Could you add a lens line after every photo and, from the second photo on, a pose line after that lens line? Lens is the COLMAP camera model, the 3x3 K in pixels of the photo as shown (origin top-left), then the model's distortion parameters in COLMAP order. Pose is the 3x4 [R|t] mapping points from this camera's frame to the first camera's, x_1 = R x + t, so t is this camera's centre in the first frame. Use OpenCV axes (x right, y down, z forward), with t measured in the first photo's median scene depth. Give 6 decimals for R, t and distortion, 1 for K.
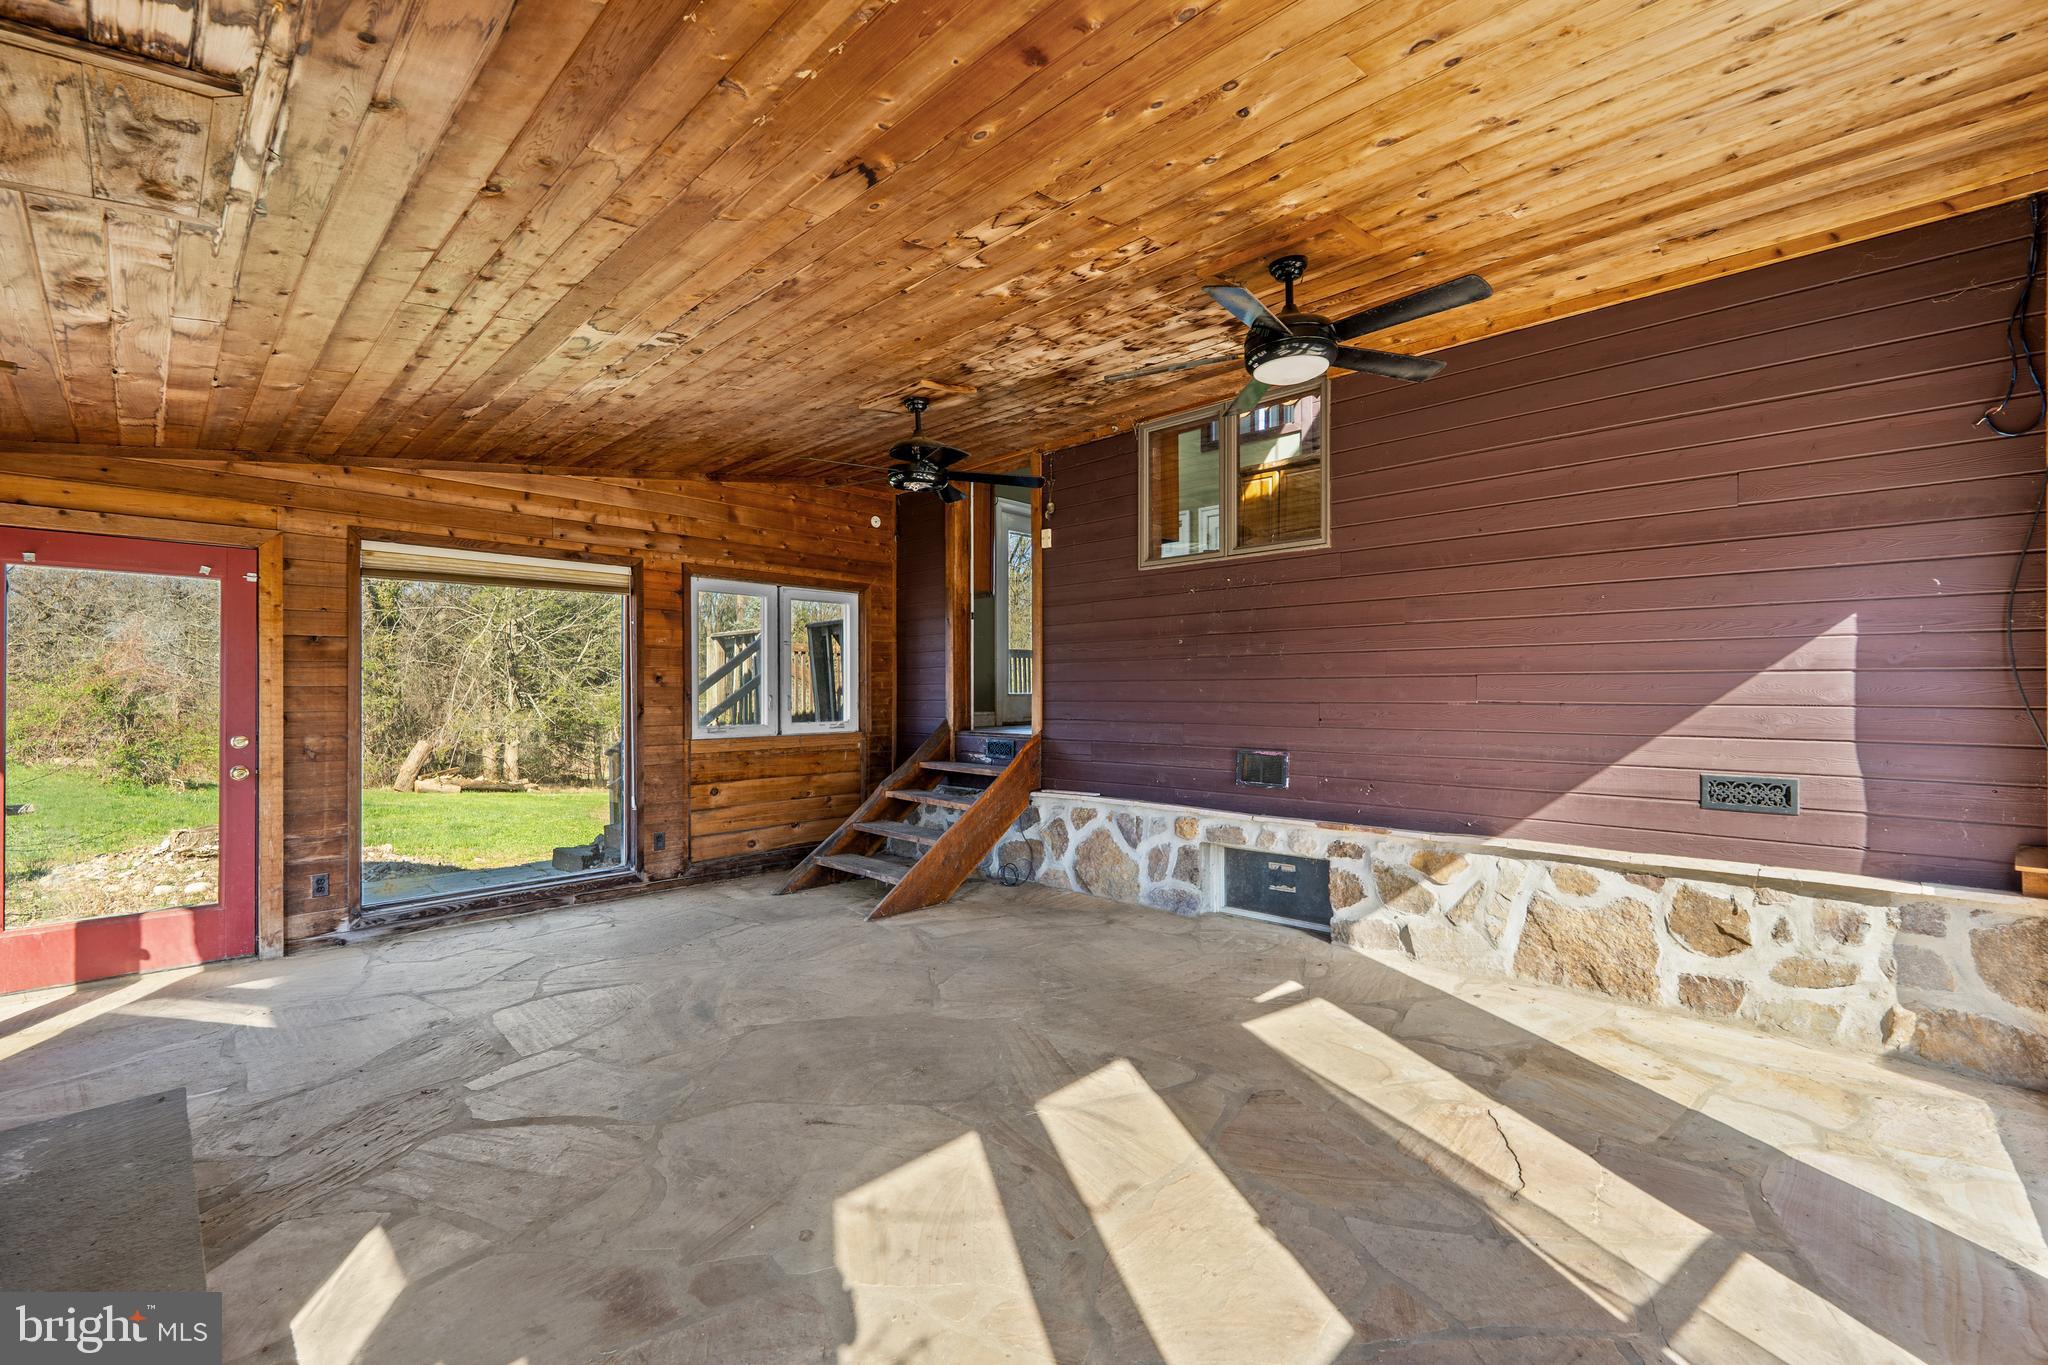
lens RADIAL K [[842.9, 0, 1020.8], [0, 842.9, 688.3], [0, 0, 1]] dist [-0.007029, -0.000177]
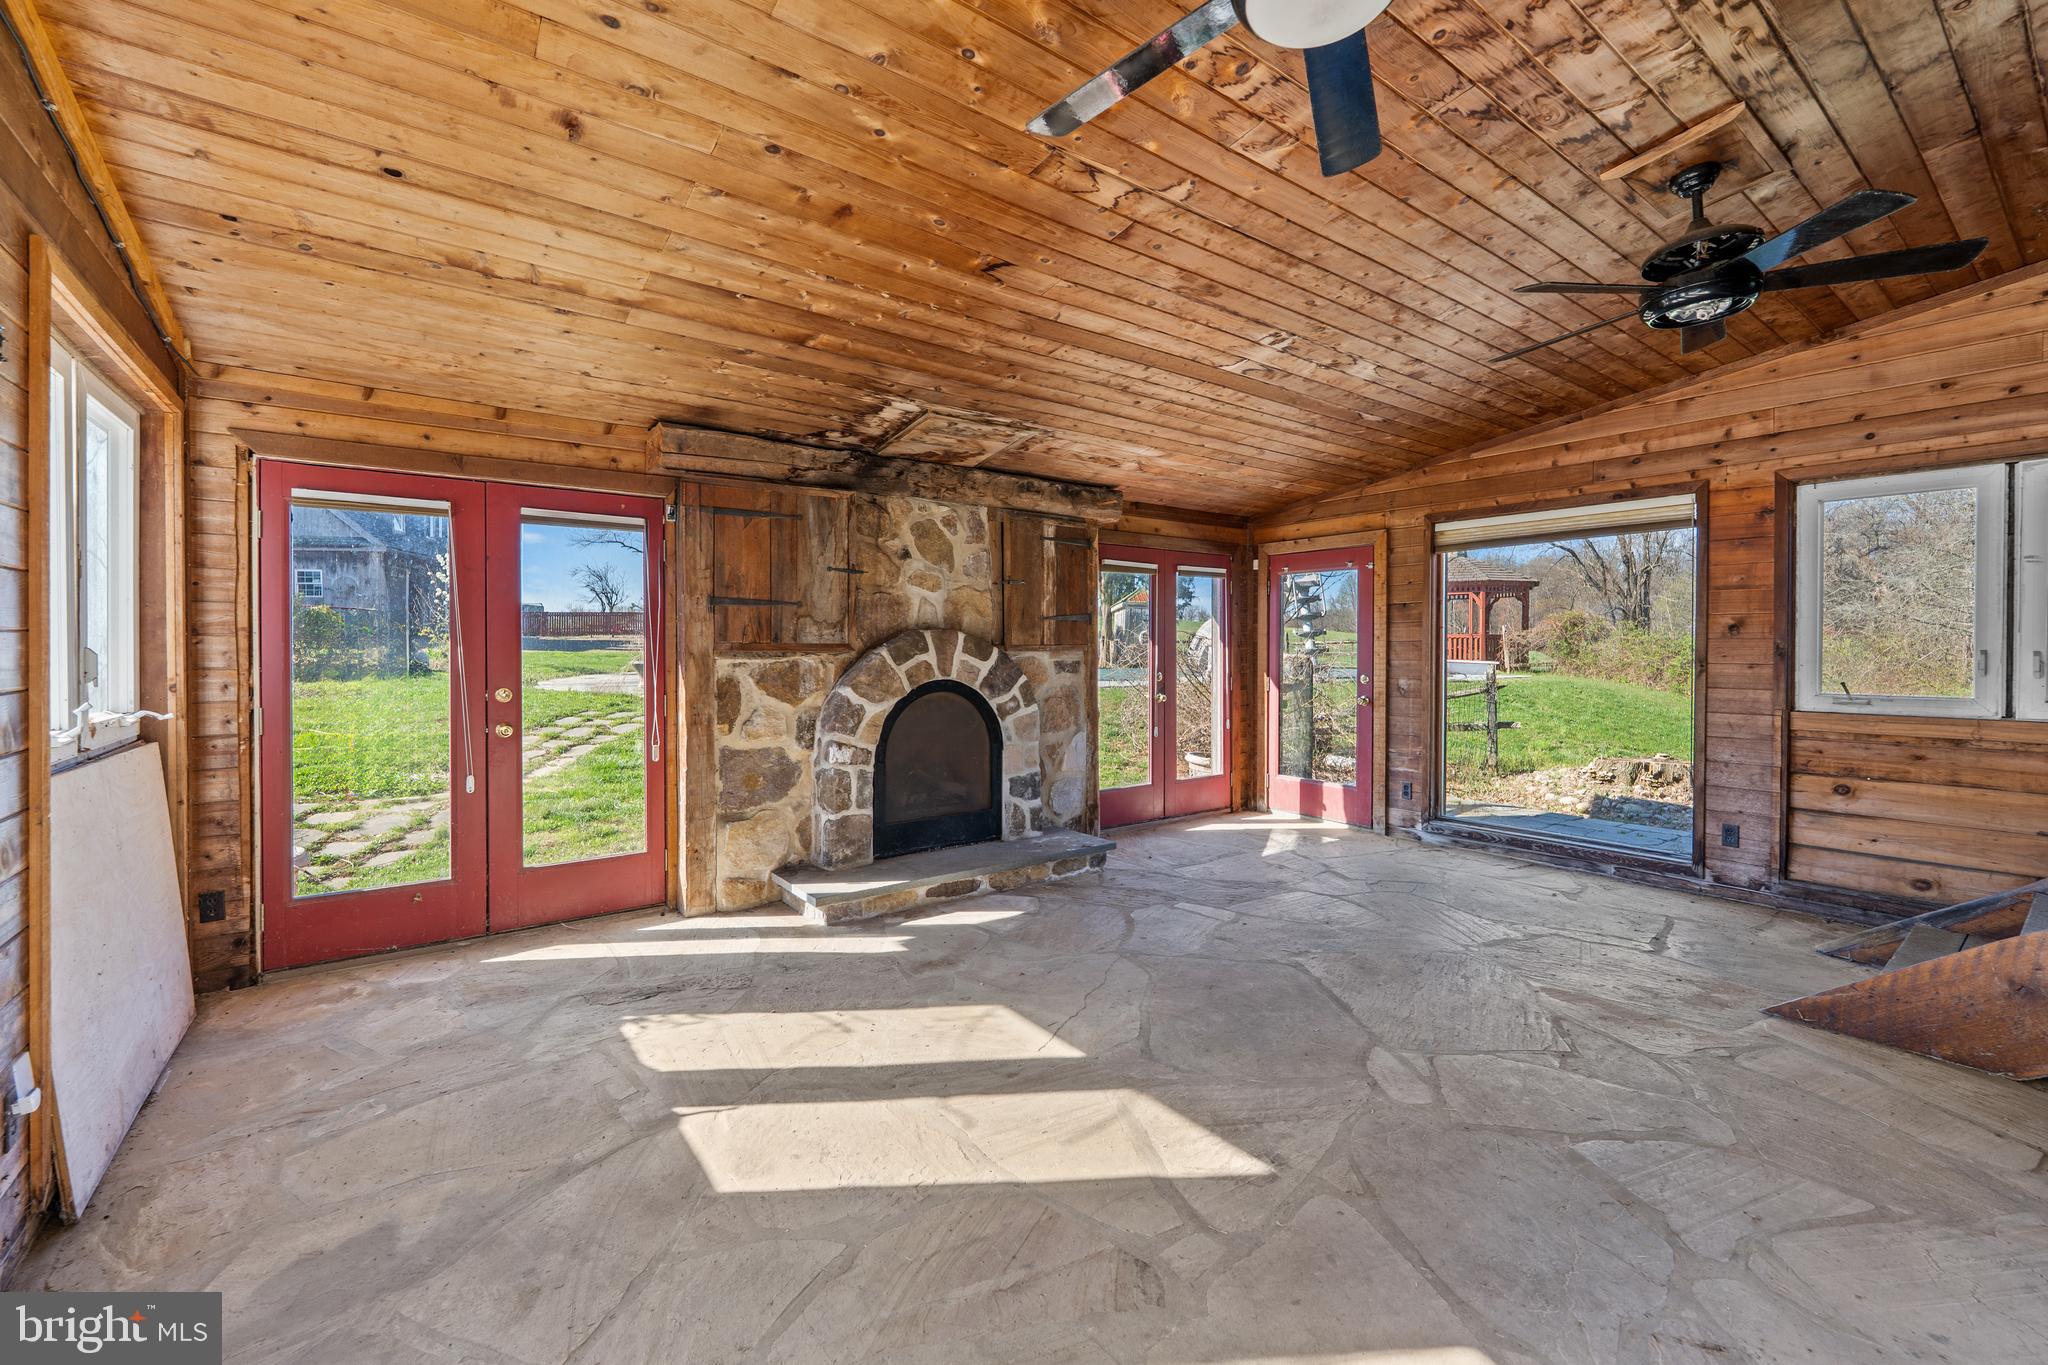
lens RADIAL K [[858.0, 0, 1050.0], [0, 858.0, 650.9], [0, 0, 1]] dist [0.000322, -0.000108]
pose [[-0.148758, 0.007576, -0.988845, 0.614660], [0.006195, 0.999958, 0.006729, 0.000915], [0.988854, -0.005125, -0.148799, 0.668333]]
